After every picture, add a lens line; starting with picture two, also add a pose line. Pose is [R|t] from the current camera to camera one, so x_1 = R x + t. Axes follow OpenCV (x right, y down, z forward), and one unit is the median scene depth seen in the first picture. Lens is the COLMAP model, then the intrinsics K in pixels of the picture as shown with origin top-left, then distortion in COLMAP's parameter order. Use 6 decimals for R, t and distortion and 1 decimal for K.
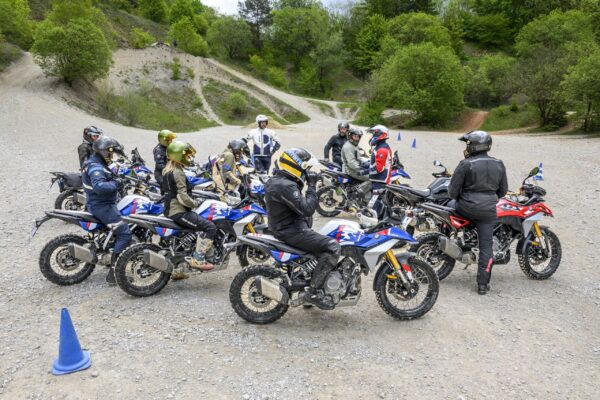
lens RADIAL K [[408.8, 0, 300.0], [0, 408.8, 200.0], [0, 0, 1]] dist [-0.004637, -0.002301]
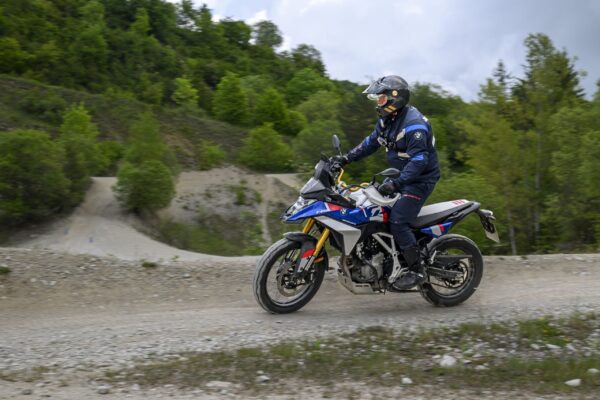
lens RADIAL K [[901.1, 0, 300.0], [0, 901.1, 200.0], [0, 0, 1]] dist [0.024191, 0.009889]
pose [[0.963621, 0.005775, -0.267210, 0.344042], [-0.076499, 0.963899, -0.255042, 0.181140], [0.256090, 0.266206, 0.929275, -0.778797]]
